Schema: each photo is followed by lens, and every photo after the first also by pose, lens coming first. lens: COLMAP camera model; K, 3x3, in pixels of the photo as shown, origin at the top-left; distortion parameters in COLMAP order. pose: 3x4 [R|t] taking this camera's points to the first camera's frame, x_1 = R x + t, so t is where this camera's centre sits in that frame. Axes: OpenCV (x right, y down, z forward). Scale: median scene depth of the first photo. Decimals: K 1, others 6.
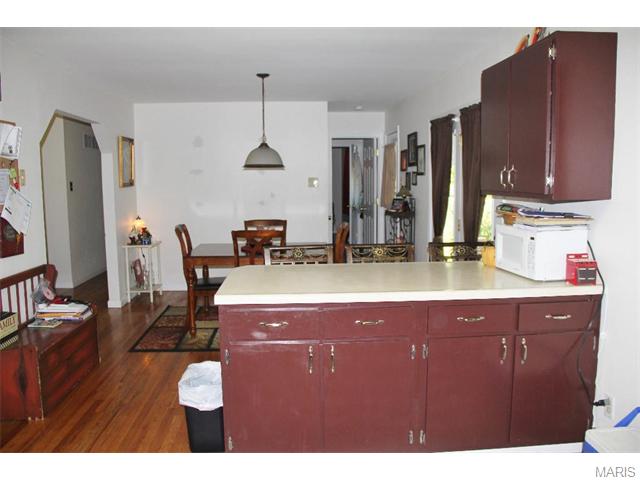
lens RADIAL K [[523.0, 0, 320.0], [0, 523.0, 240.0], [0, 0, 1]] dist [-0.144681, 0.002760]
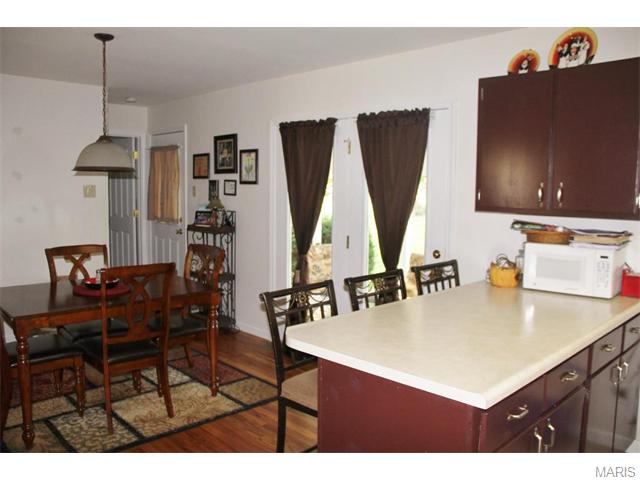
lens RADIAL K [[523.0, 0, 320.0], [0, 523.0, 240.0], [0, 0, 1]] dist [-0.144681, 0.002760]
pose [[0.752976, -0.050920, 0.656075, -0.282058], [0.059084, 0.998206, 0.009664, -0.033228], [-0.655390, 0.031487, 0.754634, 0.265913]]
